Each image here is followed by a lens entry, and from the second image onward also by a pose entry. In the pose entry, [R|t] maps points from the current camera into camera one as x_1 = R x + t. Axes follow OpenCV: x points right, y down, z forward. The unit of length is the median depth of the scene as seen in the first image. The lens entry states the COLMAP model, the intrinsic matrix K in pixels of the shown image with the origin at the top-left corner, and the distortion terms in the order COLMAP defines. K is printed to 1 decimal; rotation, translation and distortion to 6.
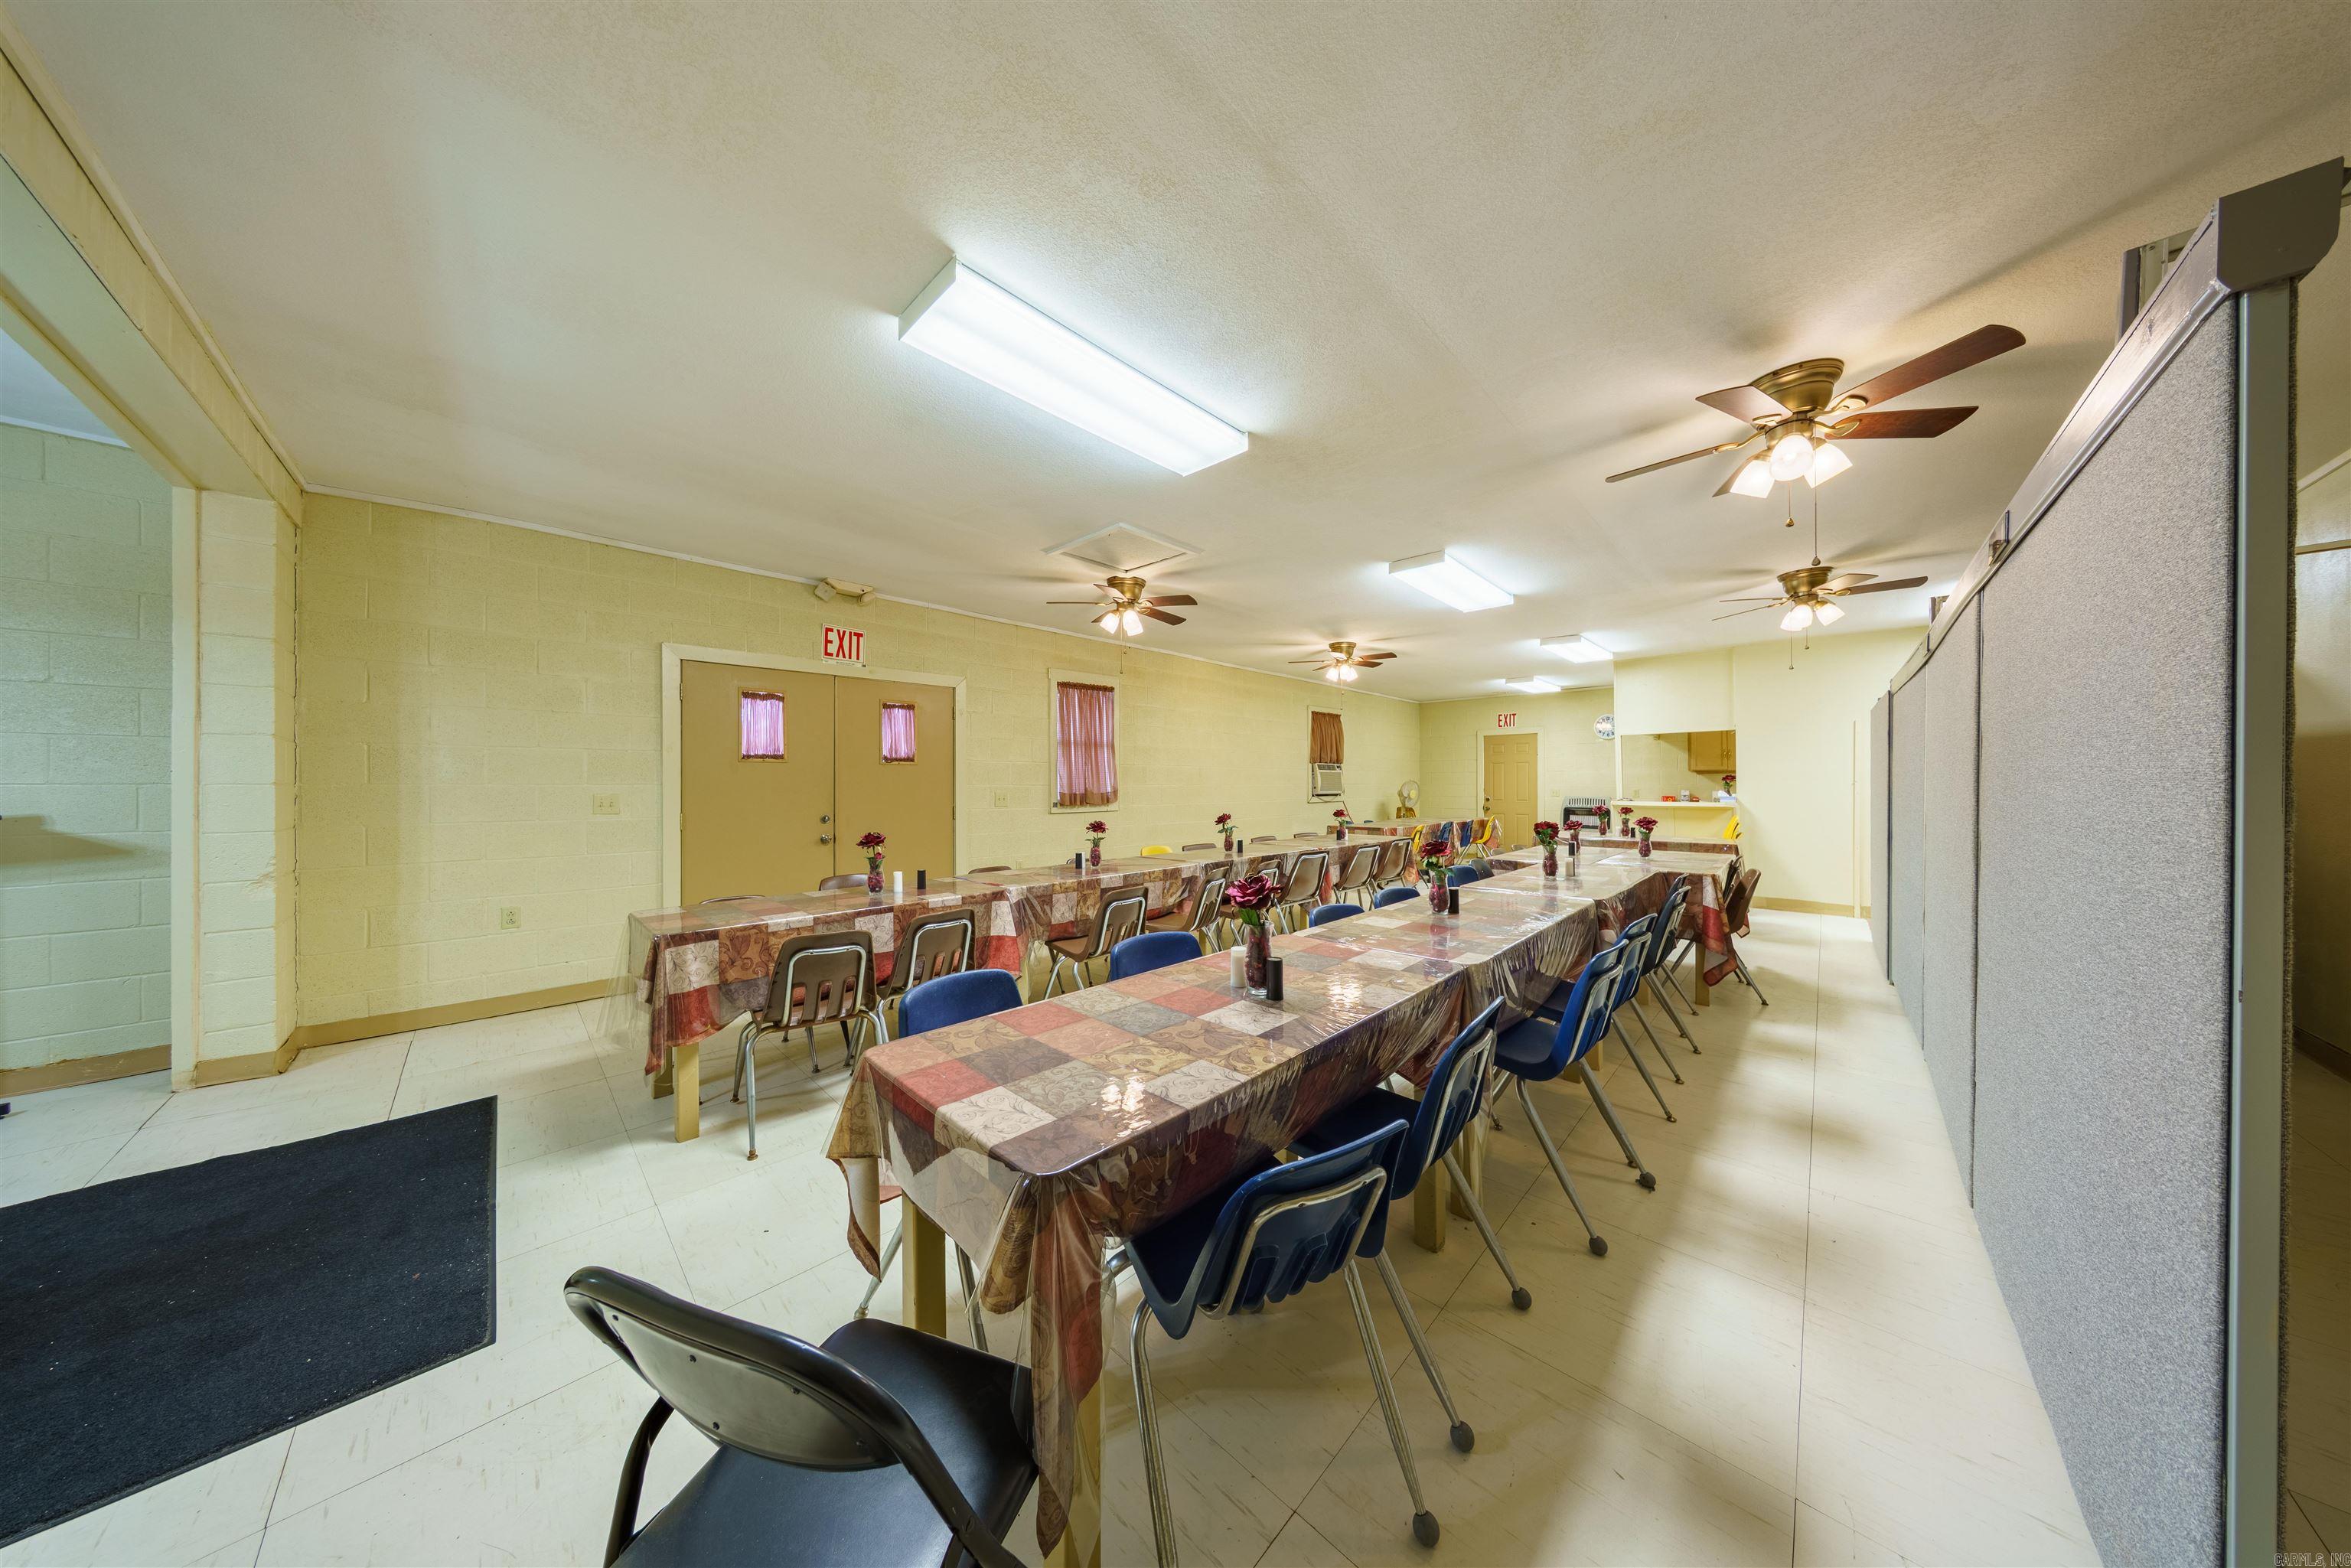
lens RADIAL K [[671.1, 0, 1177.2], [0, 671.1, 789.0], [0, 0, 1]] dist [0.001018, 0.000167]
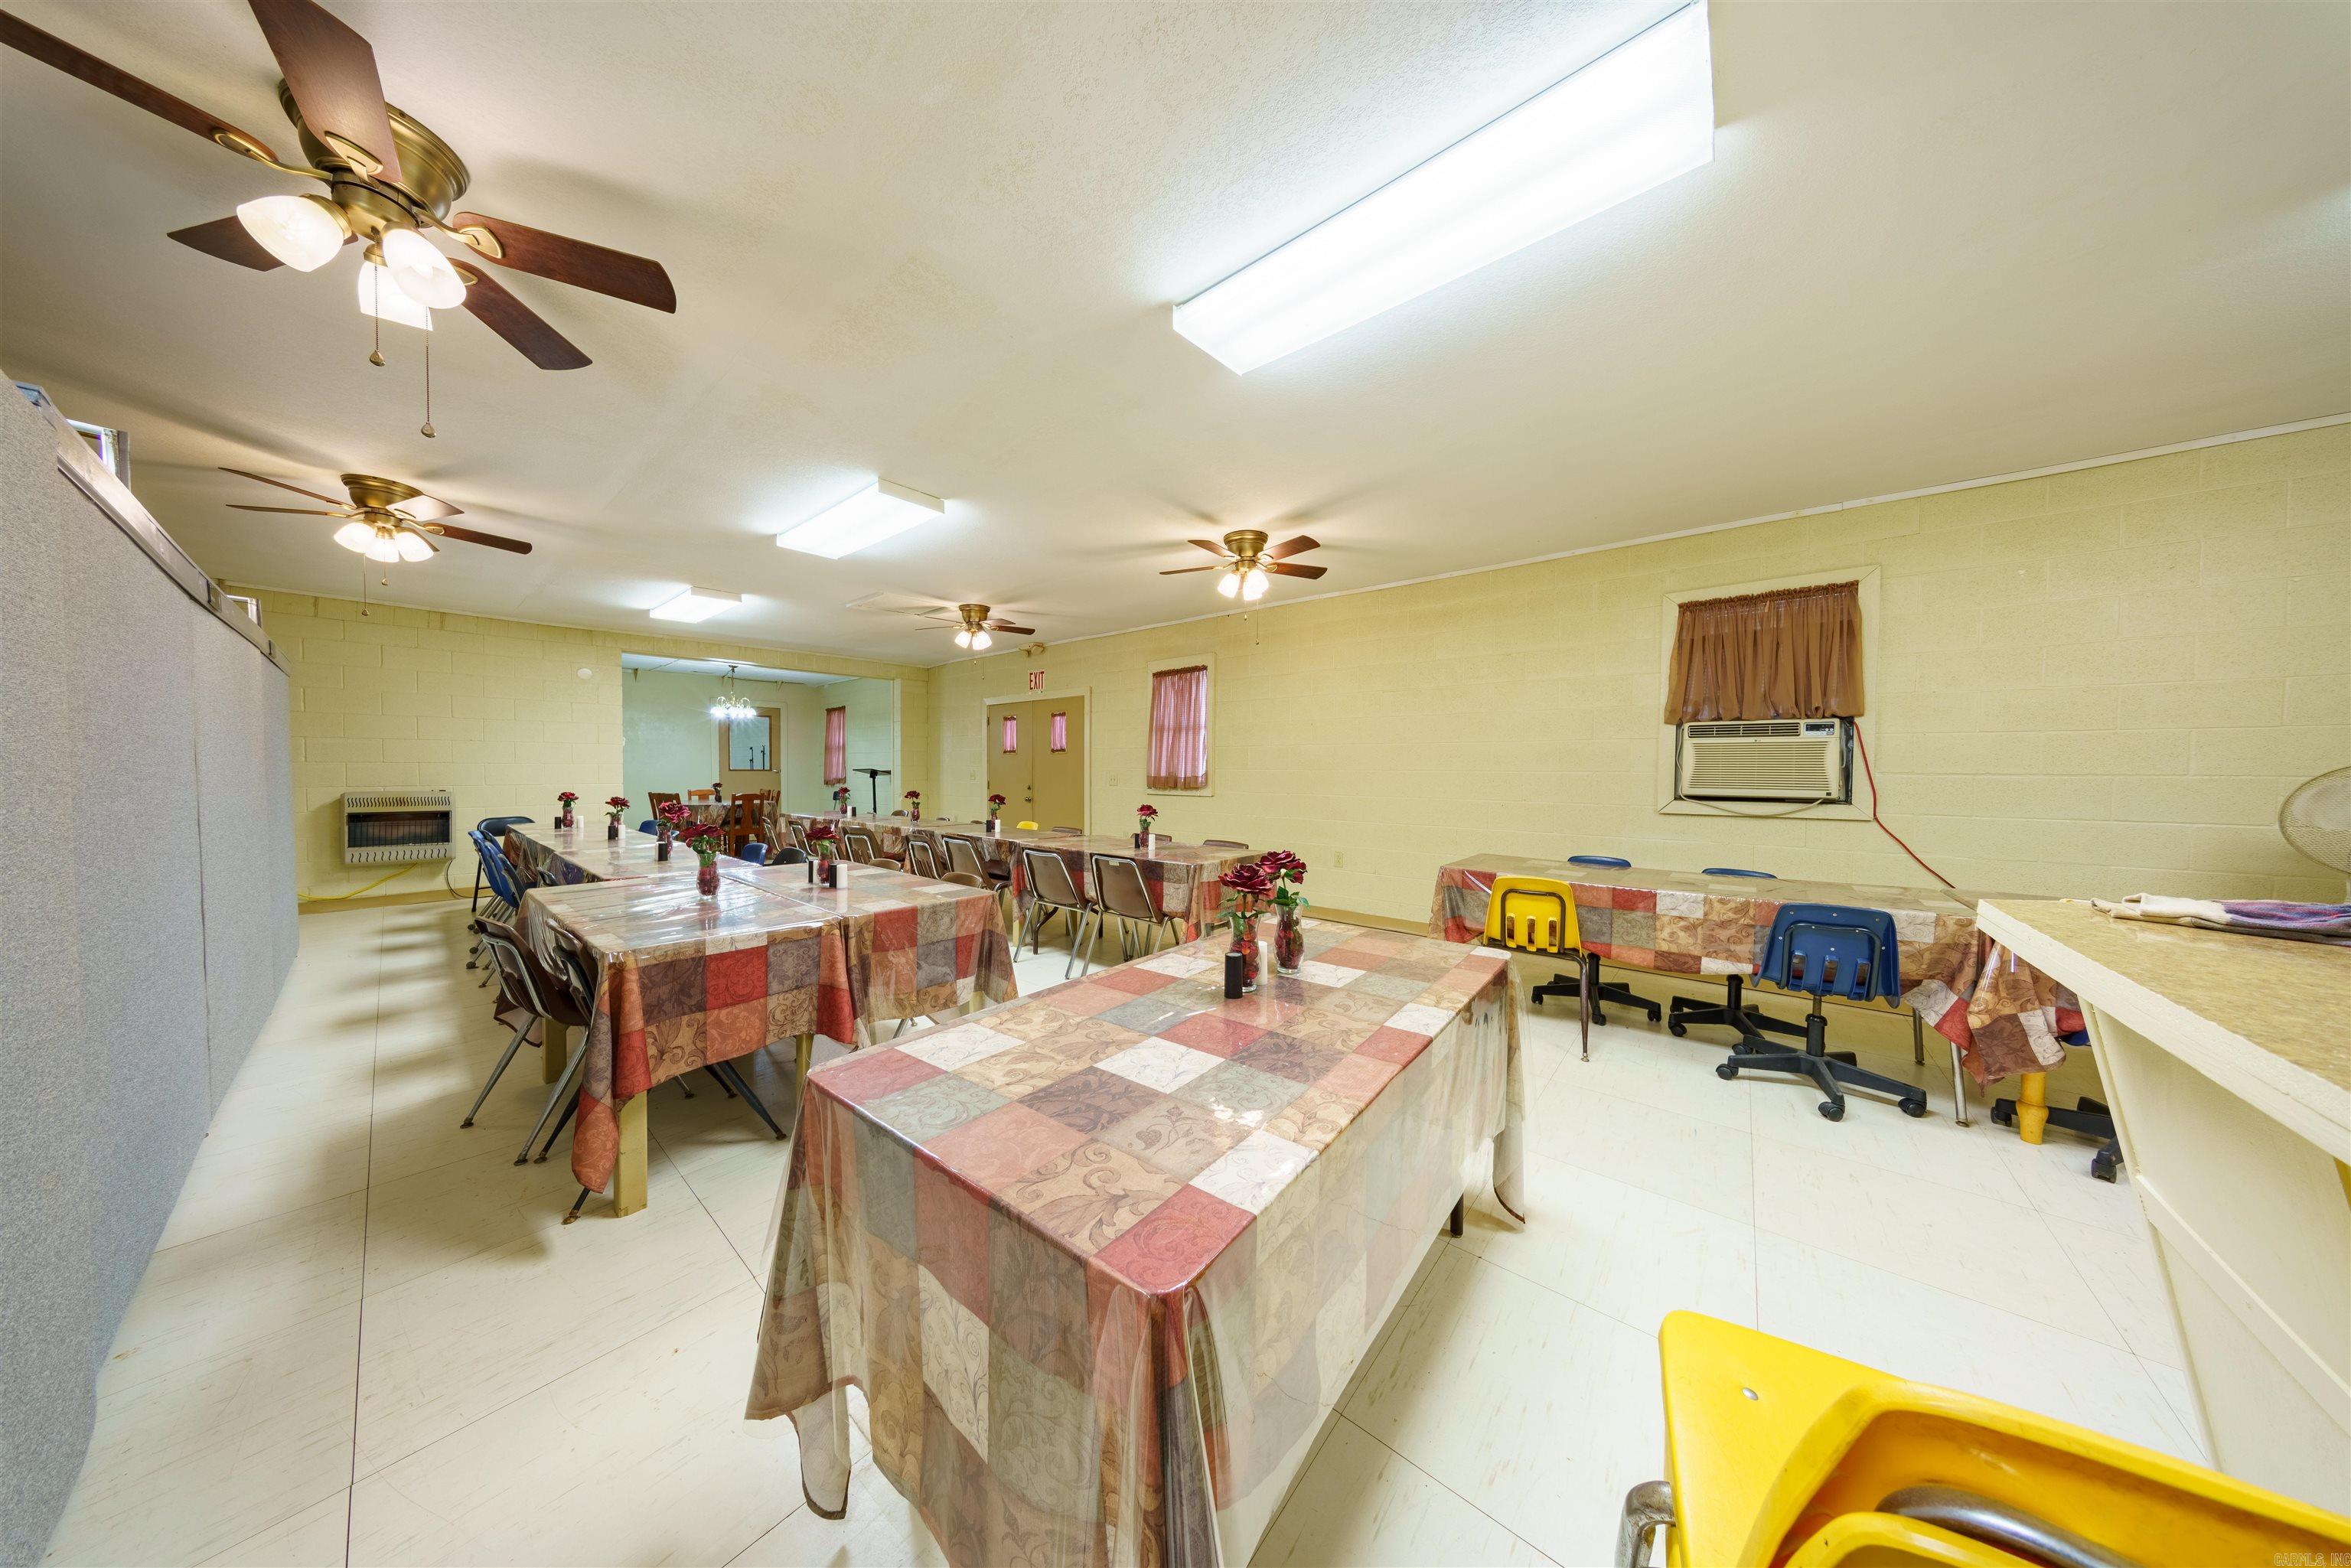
lens RADIAL K [[671.1, 0, 1178.6], [0, 671.1, 763.9], [0, 0, 1]] dist [0.001018, 0.000167]
pose [[0.076919, -0.005697, -0.997021, 0.898222], [-0.016511, 0.999839, -0.006987, -0.006530], [0.996901, 0.016999, 0.076812, 0.959899]]
